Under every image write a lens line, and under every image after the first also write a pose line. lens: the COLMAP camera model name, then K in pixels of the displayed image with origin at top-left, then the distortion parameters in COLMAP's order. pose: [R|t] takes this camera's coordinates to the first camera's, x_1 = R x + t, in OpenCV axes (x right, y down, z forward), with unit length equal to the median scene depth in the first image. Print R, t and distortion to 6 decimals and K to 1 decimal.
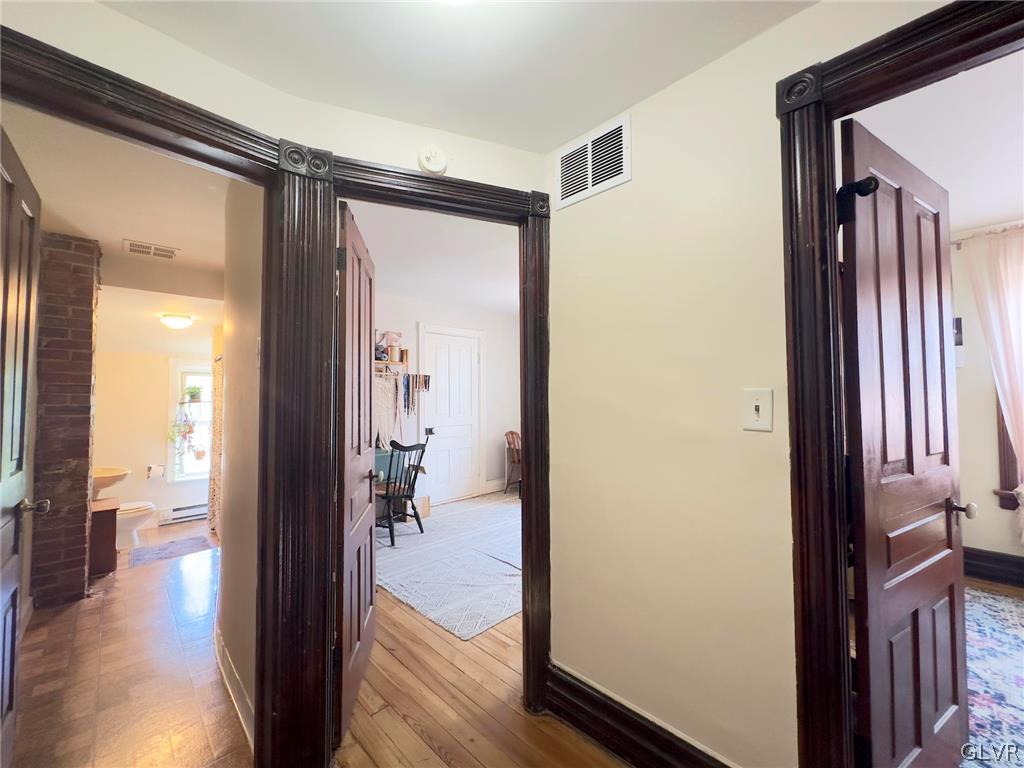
lens RADIAL K [[408.9, 0, 508.4], [0, 408.9, 382.9], [0, 0, 1]] dist [0.000302, -0.000319]
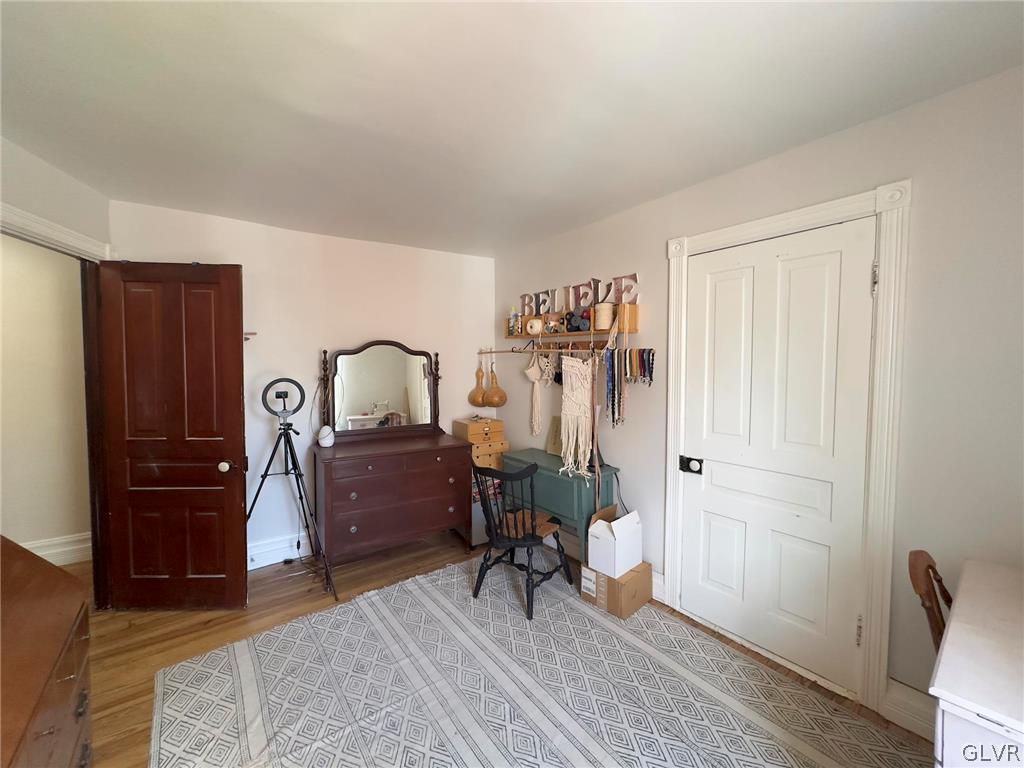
lens RADIAL K [[408.9, 0, 510.5], [0, 408.9, 383.5], [0, 0, 1]] dist [0.000302, -0.000319]
pose [[-0.106757, 0.058732, -0.992549, 0.321716], [0.040356, 0.997687, 0.054695, -0.011942], [0.993466, -0.034217, -0.108880, 0.911557]]
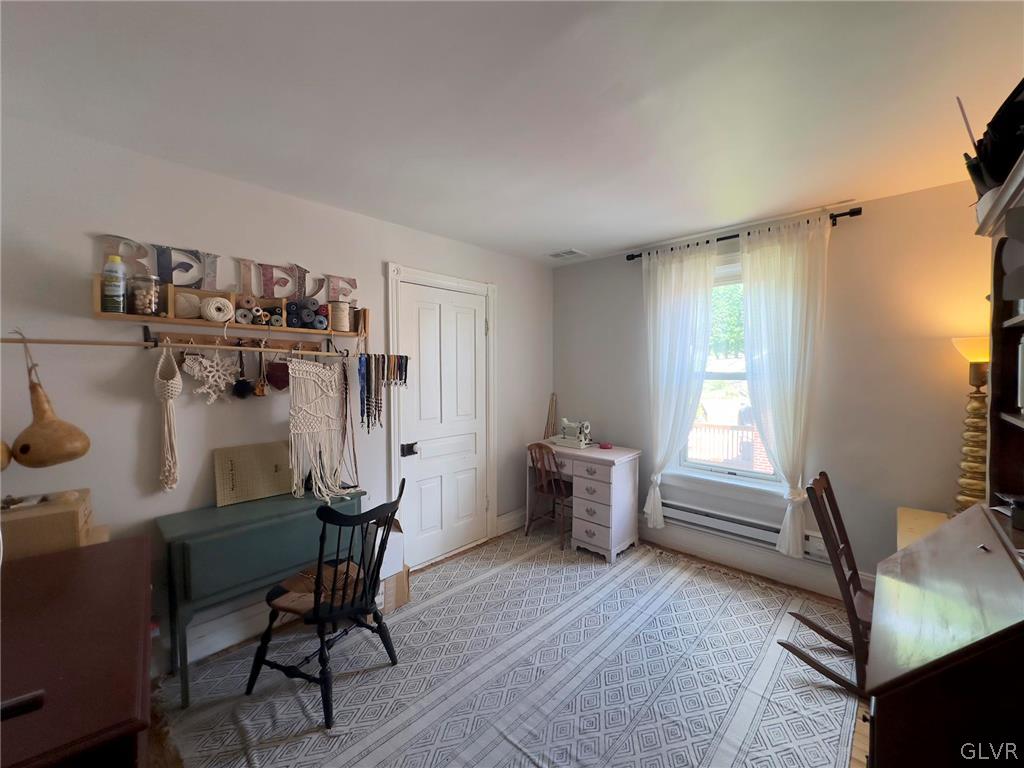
lens RADIAL K [[408.9, 0, 510.3], [0, 408.9, 384.0], [0, 0, 1]] dist [0.000302, -0.000319]
pose [[0.999135, 0.005210, 0.041247, -0.075235], [-0.008176, 0.997367, 0.072063, -0.022618], [-0.040762, -0.072338, 0.996547, 0.437035]]
